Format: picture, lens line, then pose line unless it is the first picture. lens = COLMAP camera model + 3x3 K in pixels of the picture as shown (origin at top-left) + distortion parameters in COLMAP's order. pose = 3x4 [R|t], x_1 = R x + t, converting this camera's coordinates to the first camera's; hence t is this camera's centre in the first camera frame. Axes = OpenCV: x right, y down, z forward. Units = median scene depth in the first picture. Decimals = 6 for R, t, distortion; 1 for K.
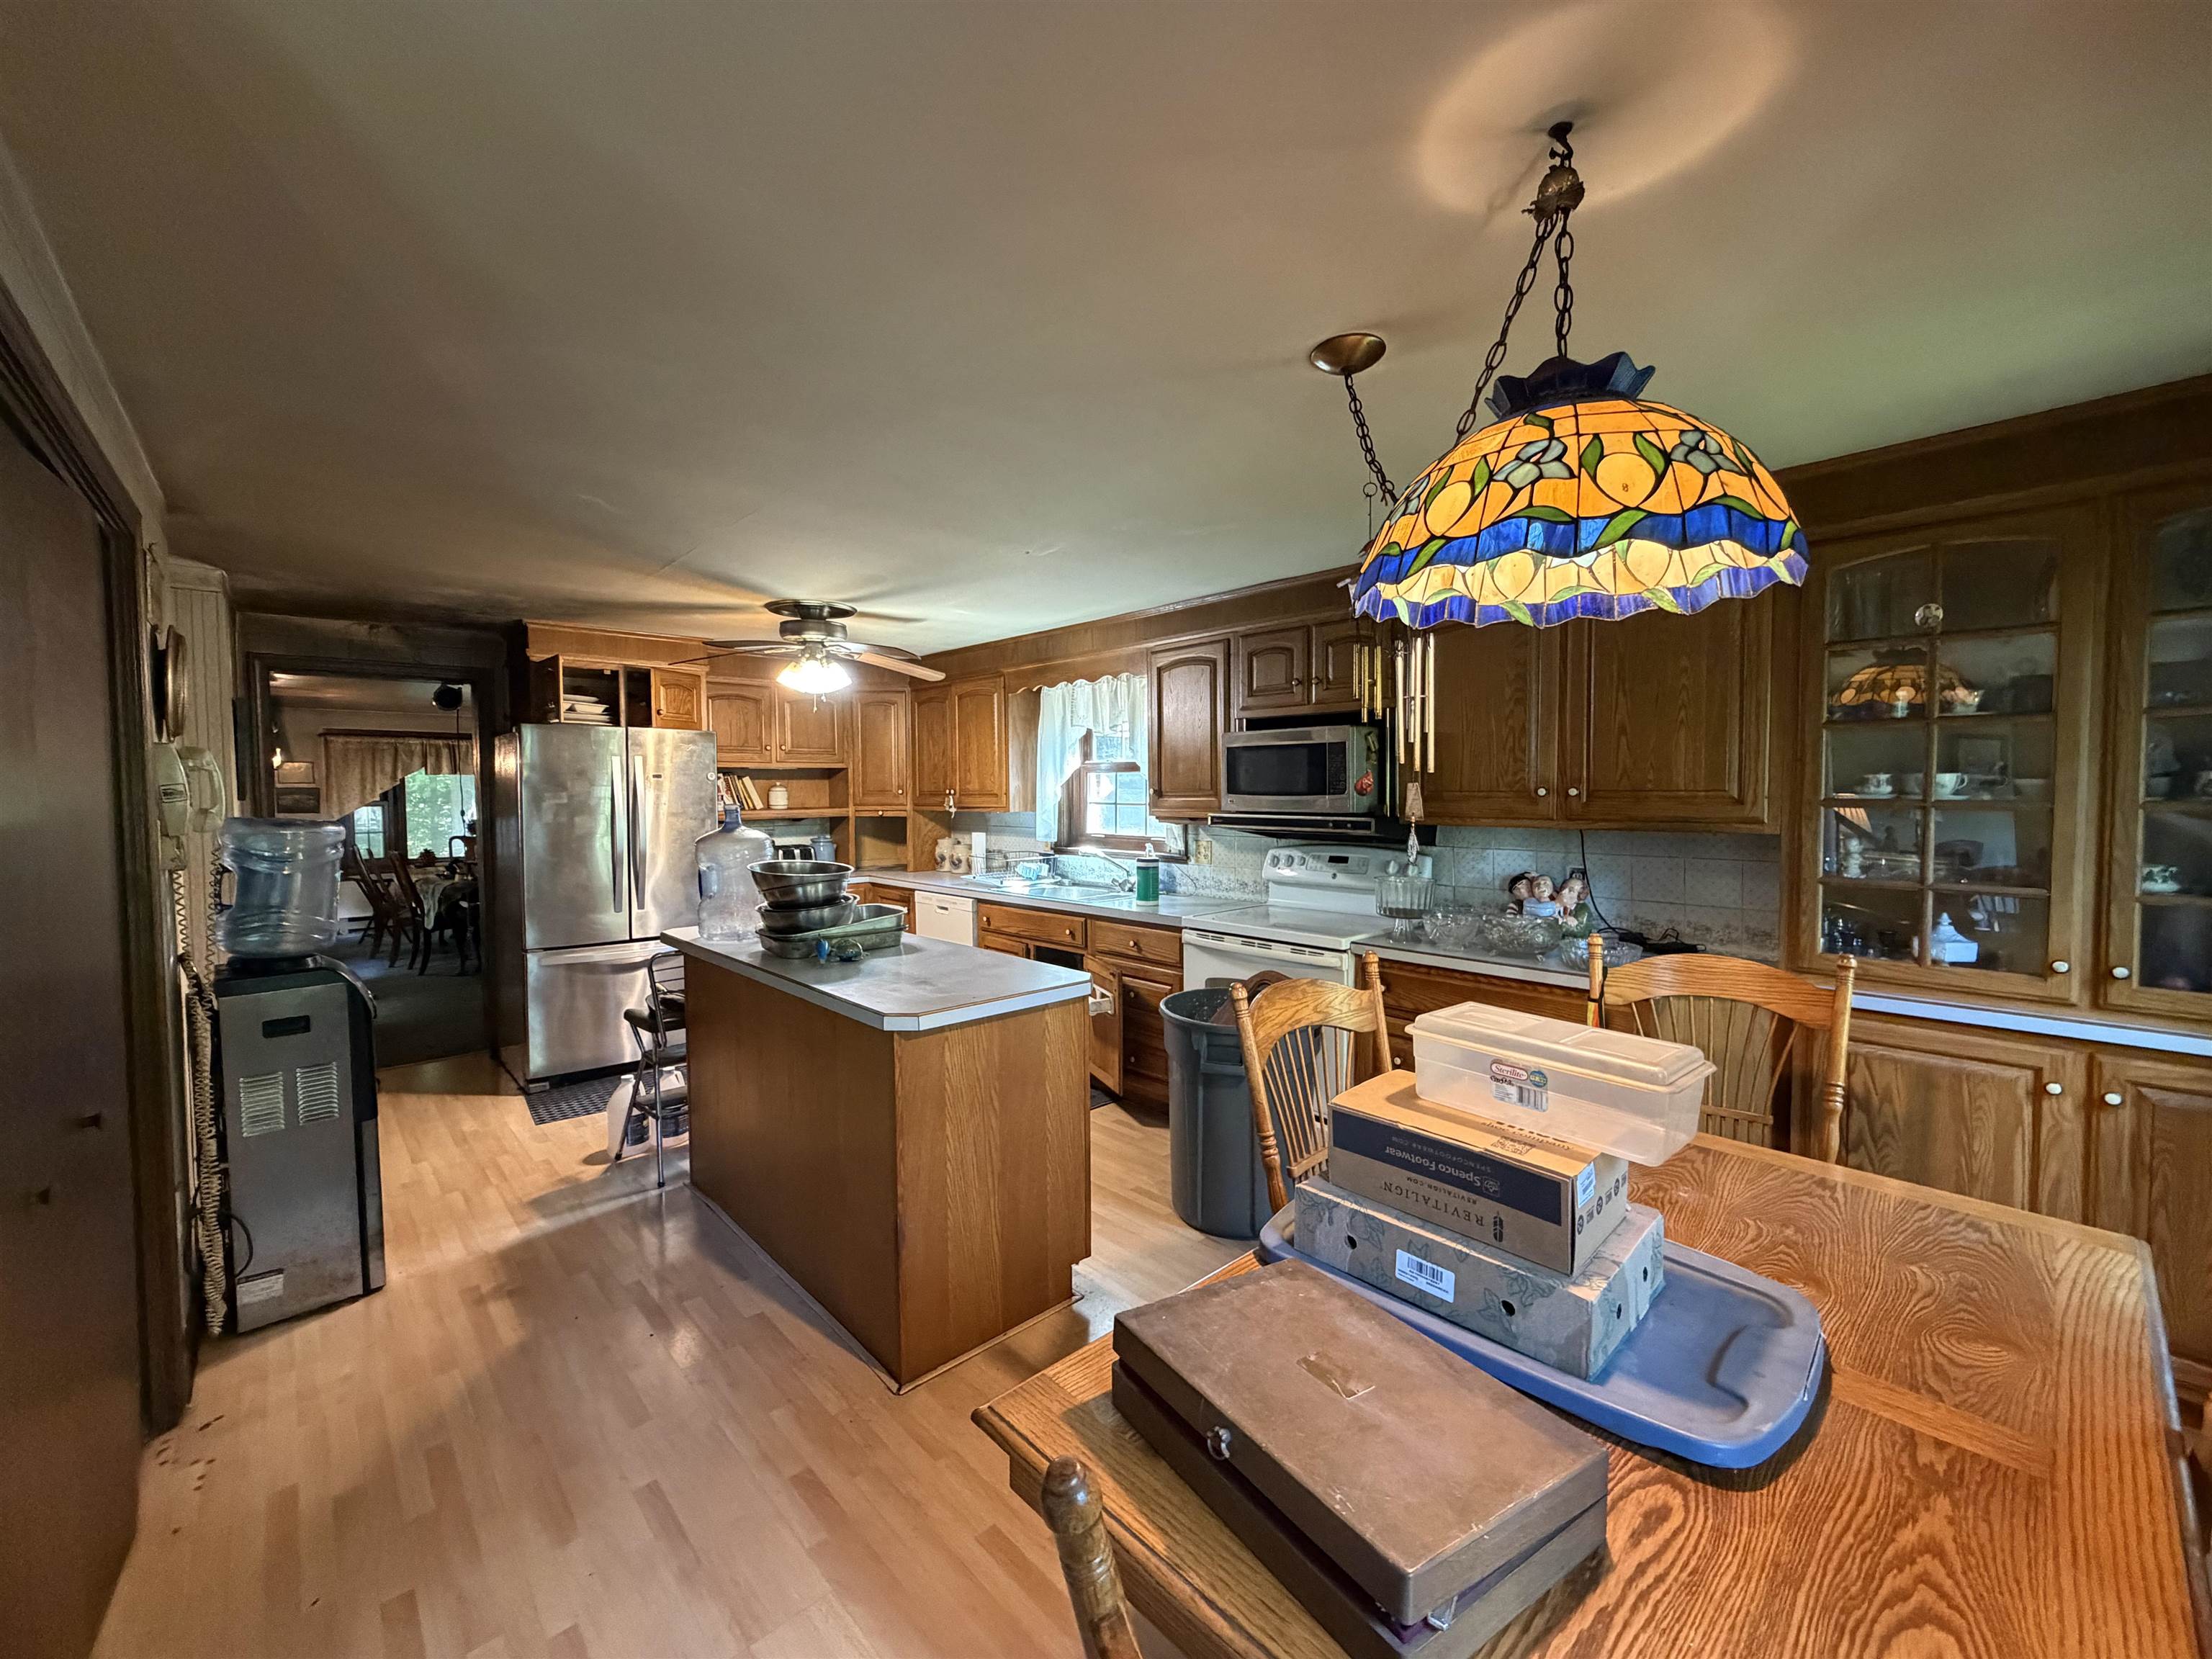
lens RADIAL K [[875.3, 0, 1102.8], [0, 875.3, 833.7], [0, 0, 1]] dist [-0.000542, 0.000260]
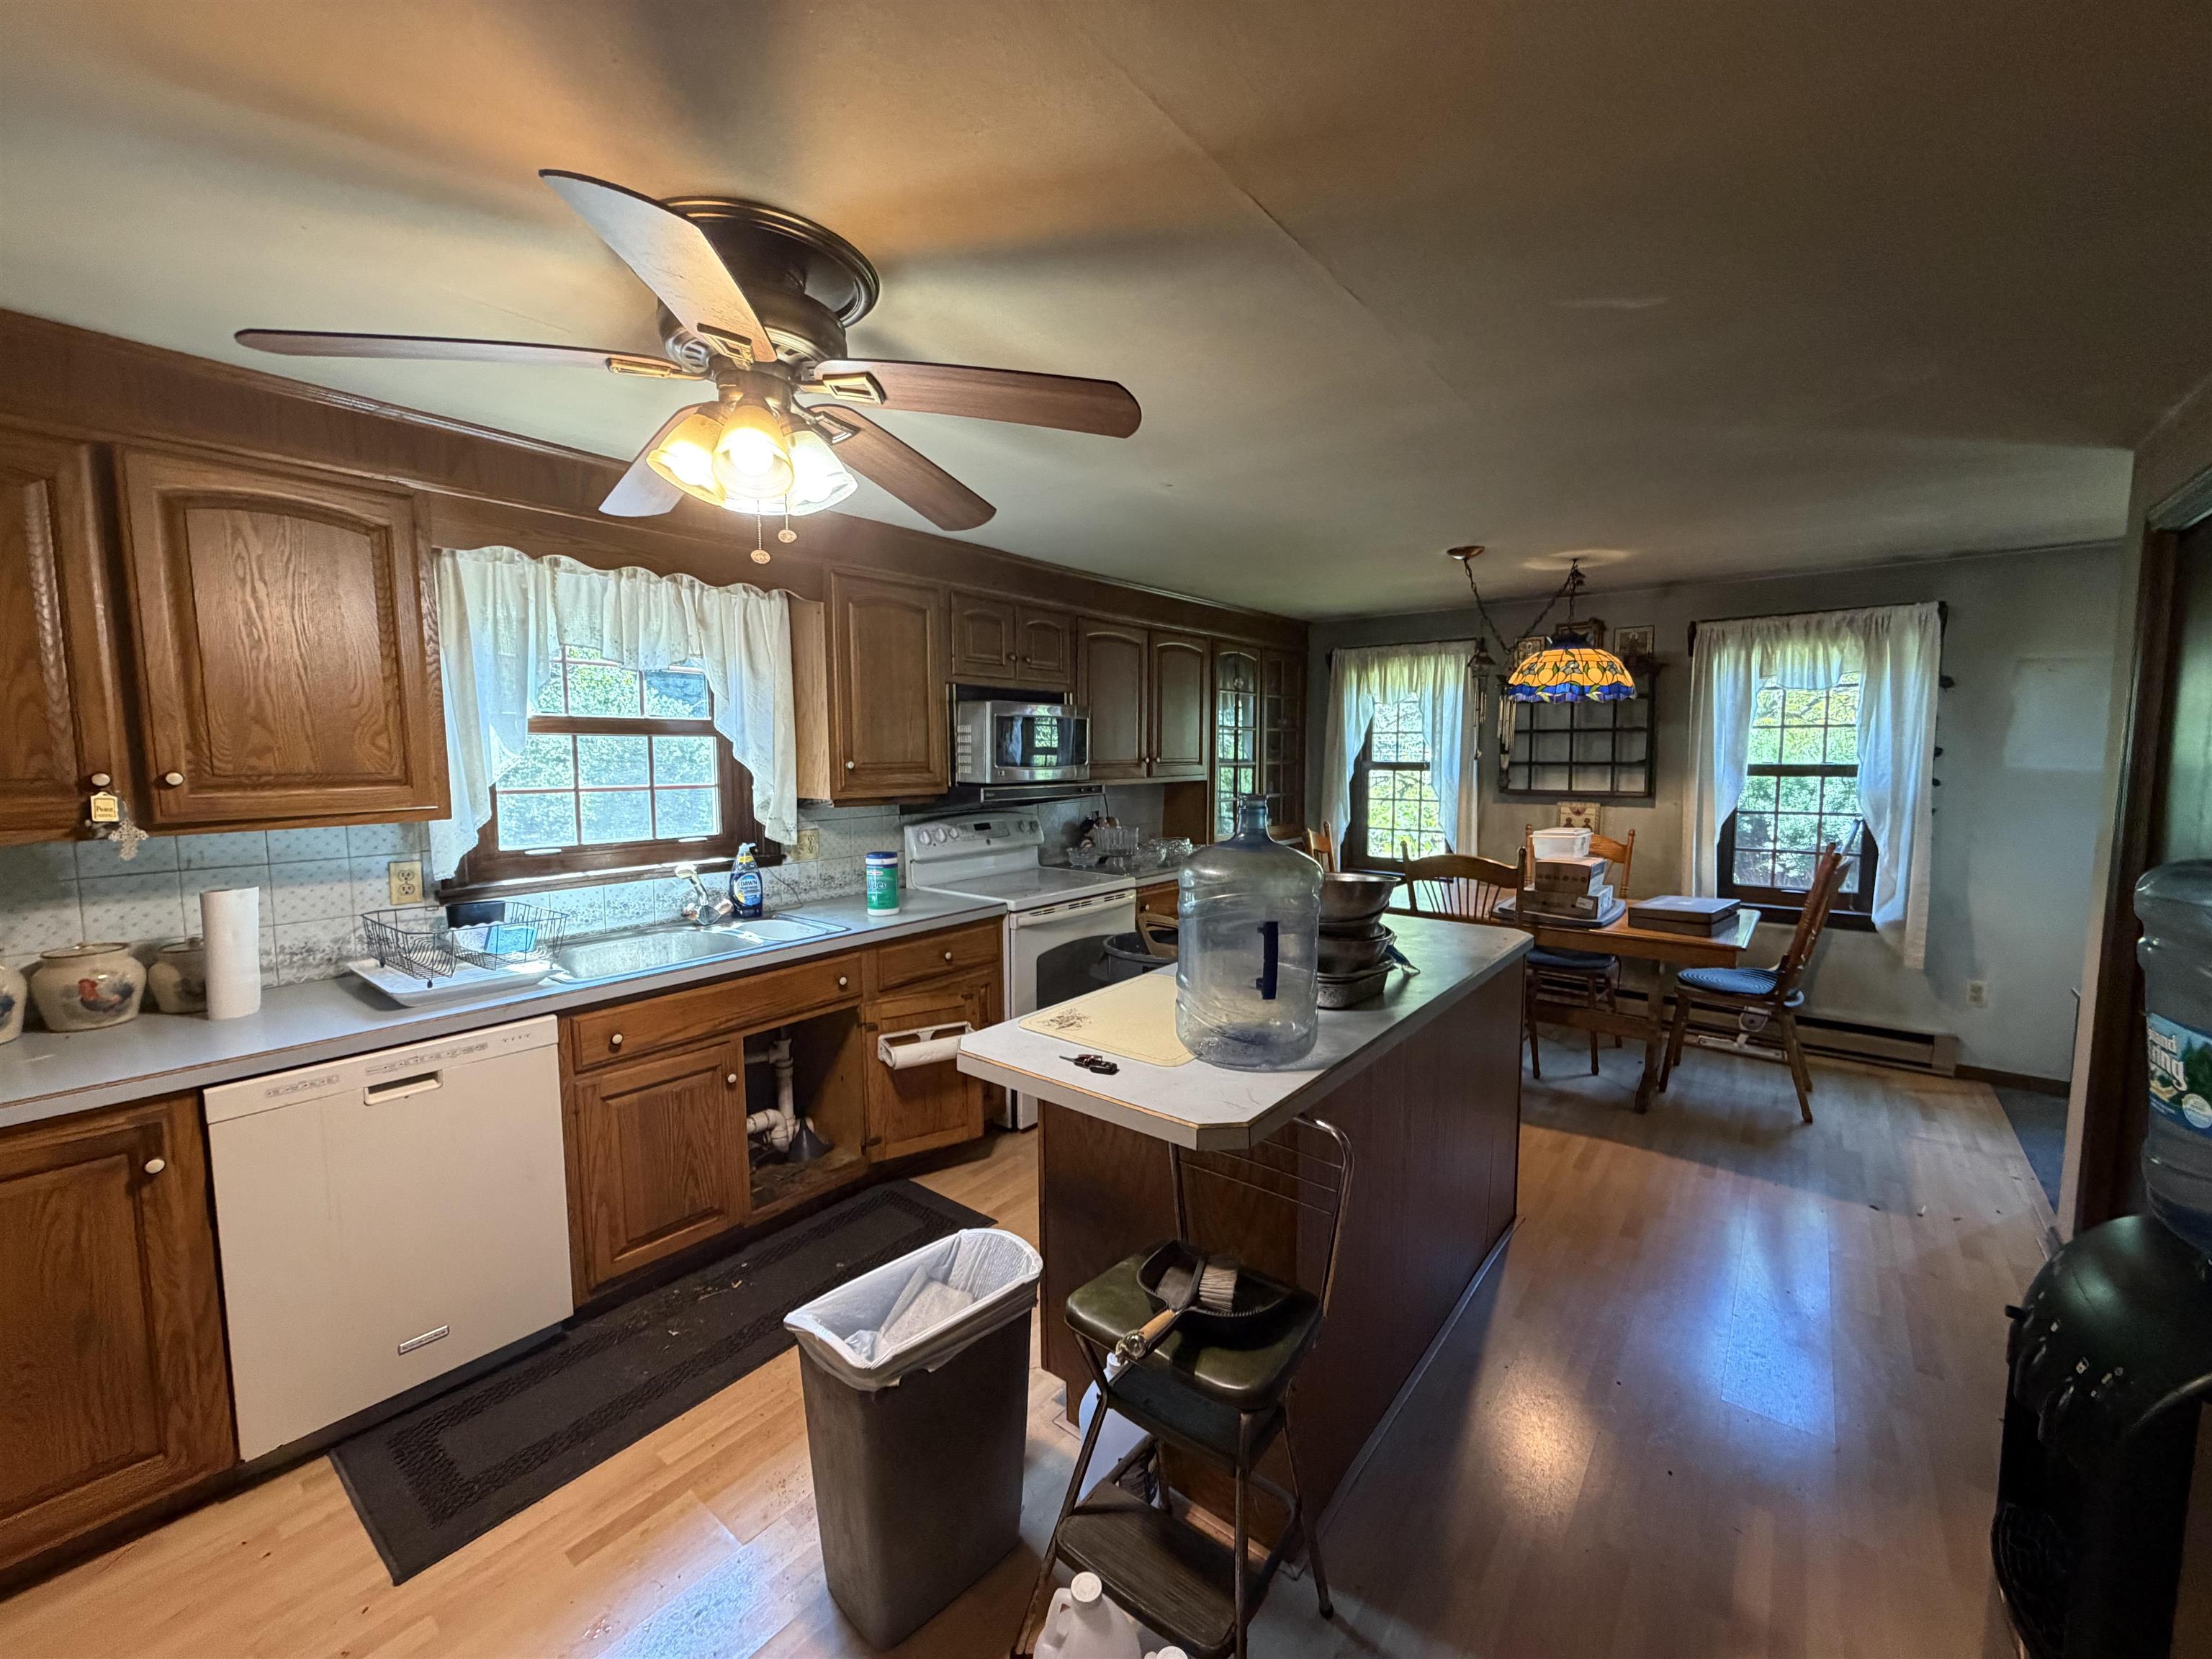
lens RADIAL K [[875.3, 0, 1101.5], [0, 875.3, 822.0], [0, 0, 1]] dist [-0.000542, 0.000260]
pose [[-0.186595, -0.075976, 0.979495, -0.817306], [0.044539, 0.995326, 0.085688, -0.062345], [-0.981427, 0.059615, -0.182339, 1.070501]]
